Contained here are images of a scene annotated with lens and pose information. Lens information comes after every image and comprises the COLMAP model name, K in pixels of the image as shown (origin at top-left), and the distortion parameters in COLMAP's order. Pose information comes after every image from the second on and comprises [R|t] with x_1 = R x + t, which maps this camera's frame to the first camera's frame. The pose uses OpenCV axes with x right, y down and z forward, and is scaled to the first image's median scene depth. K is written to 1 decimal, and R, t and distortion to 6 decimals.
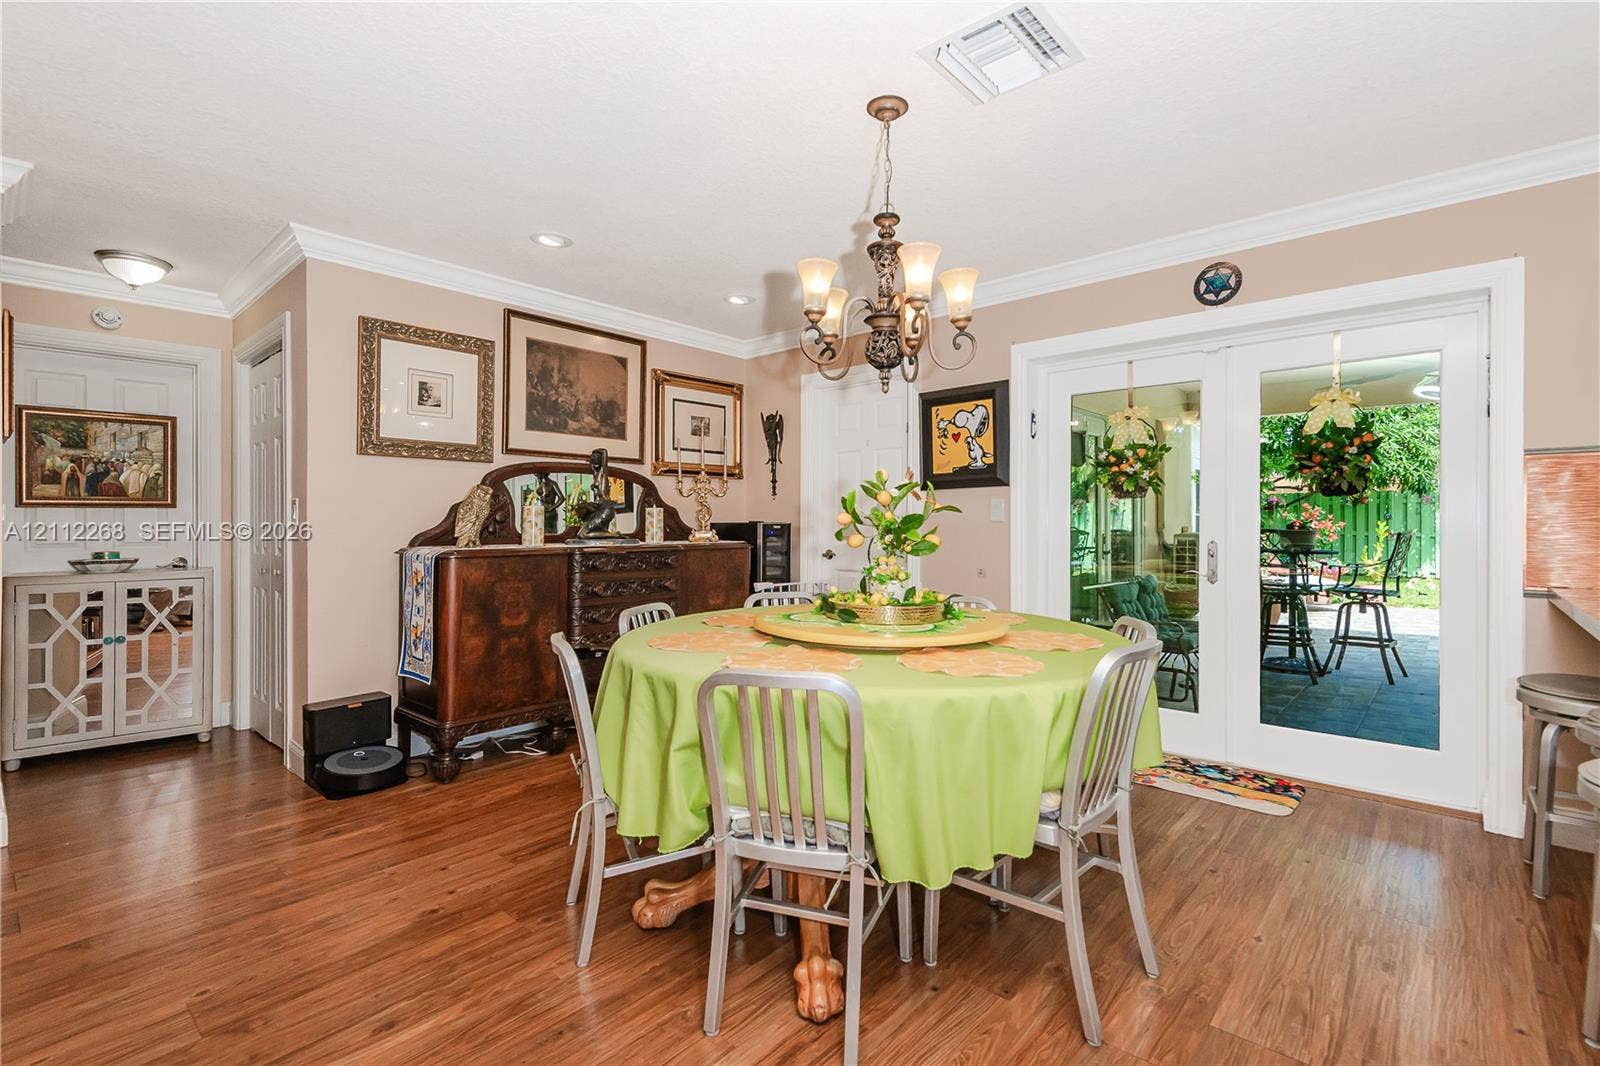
lens RADIAL K [[729.9, 0, 799.6], [0, 729.9, 540.5], [0, 0, 1]] dist [0.020614, -0.001827]
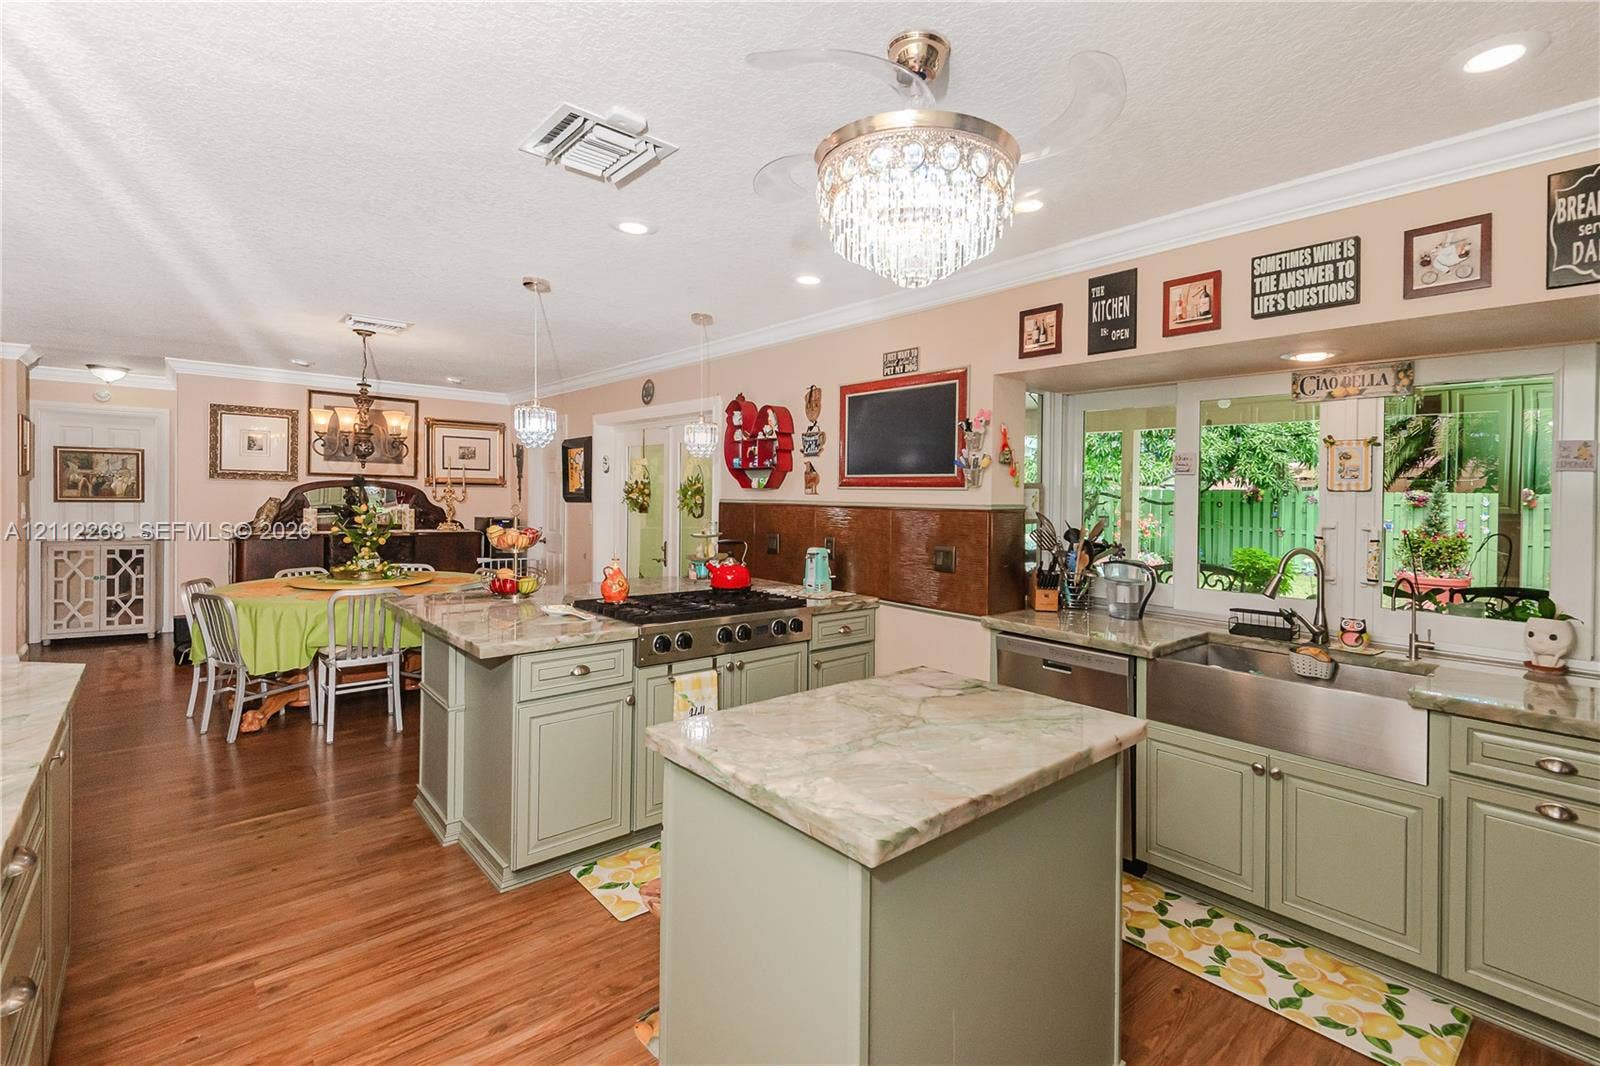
lens RADIAL K [[729.9, 0, 801.7], [0, 729.9, 521.2], [0, 0, 1]] dist [0.020614, -0.001827]
pose [[0.990563, 0.026184, -0.134532, 0.968301], [-0.024650, 0.999611, 0.013055, -0.065534], [0.134822, -0.009616, 0.990823, -0.532956]]
